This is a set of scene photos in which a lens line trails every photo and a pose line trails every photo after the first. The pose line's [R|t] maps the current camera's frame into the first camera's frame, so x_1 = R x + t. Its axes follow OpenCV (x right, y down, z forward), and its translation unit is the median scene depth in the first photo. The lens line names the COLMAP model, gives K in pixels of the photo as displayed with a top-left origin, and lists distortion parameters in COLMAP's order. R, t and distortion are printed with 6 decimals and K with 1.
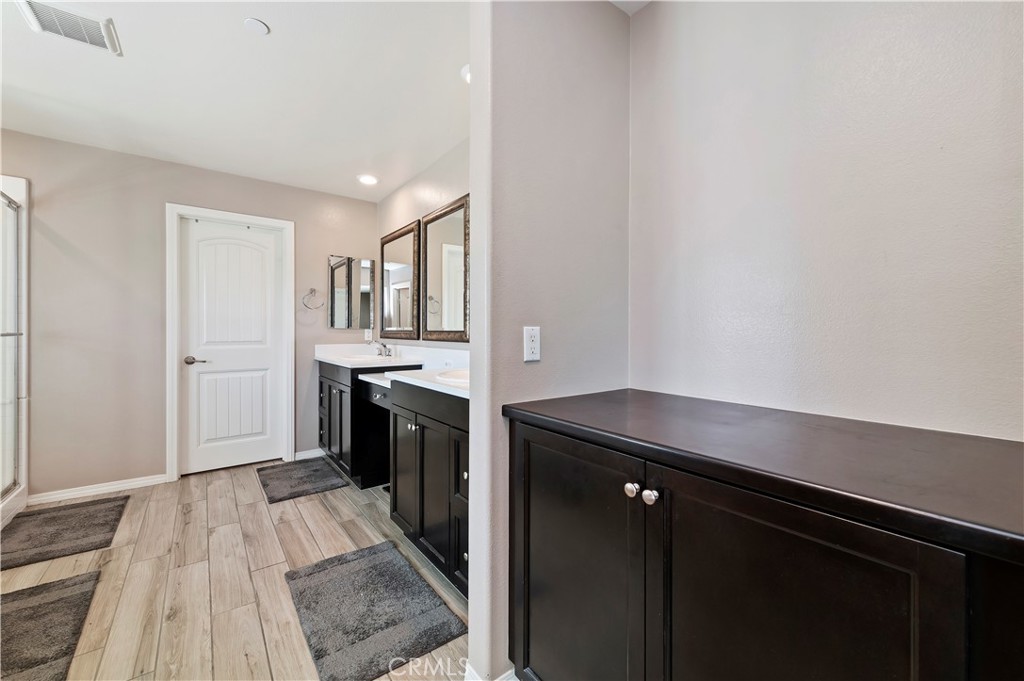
lens RADIAL K [[411.8, 0, 507.0], [0, 411.8, 333.0], [0, 0, 1]] dist [0.009130, -0.004138]
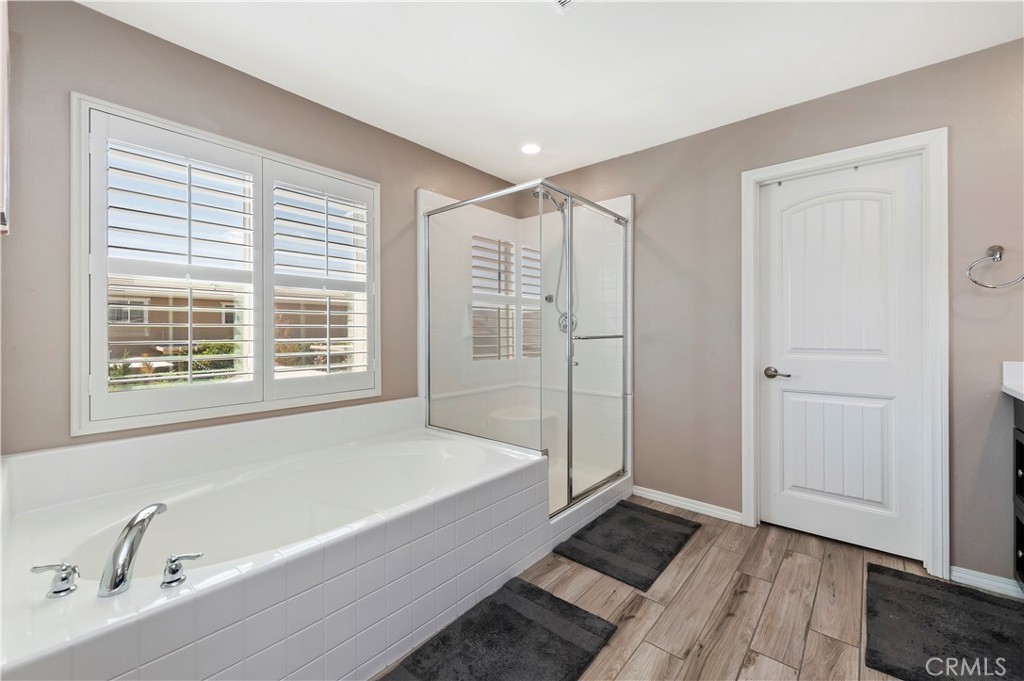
lens RADIAL K [[411.8, 0, 523.4], [0, 411.8, 332.0], [0, 0, 1]] dist [0.009130, -0.004138]
pose [[0.230469, -0.003091, -0.973075, -0.148112], [-0.003255, 0.999987, -0.003947, -0.002807], [0.973074, 0.004078, 0.230456, 0.408523]]
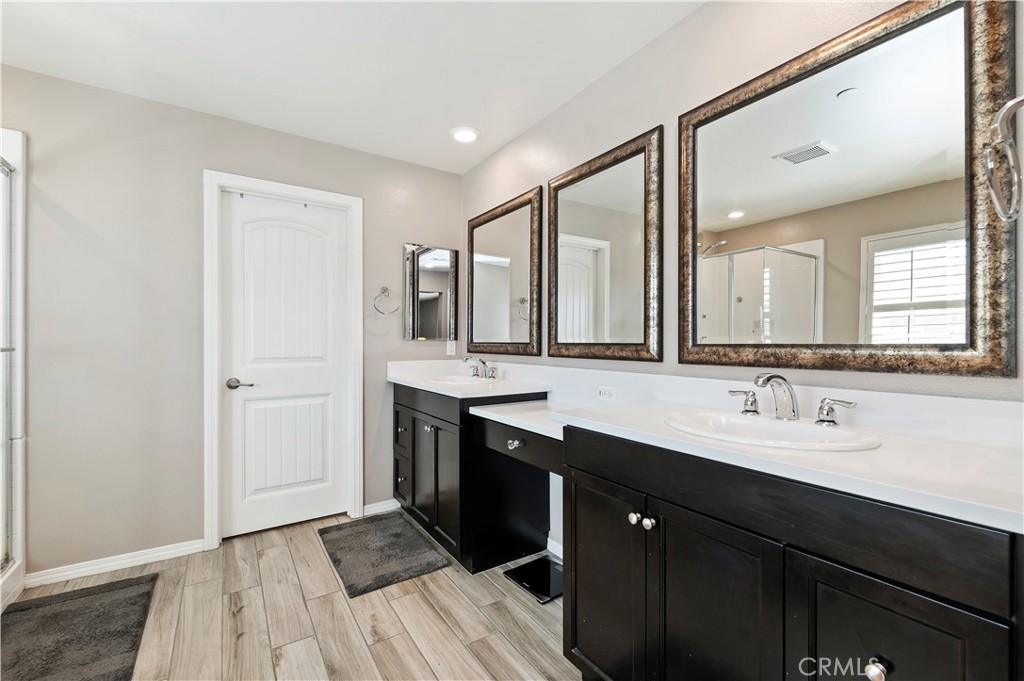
lens RADIAL K [[430.7, 0, 497.0], [0, 430.7, 343.2], [0, 0, 1]] dist [-0.000380, -0.002667]
pose [[0.997563, -0.001229, -0.069764, -0.253128], [0.001116, 0.999998, -0.001654, -0.004300], [0.069766, 0.001572, 0.997562, 0.276078]]
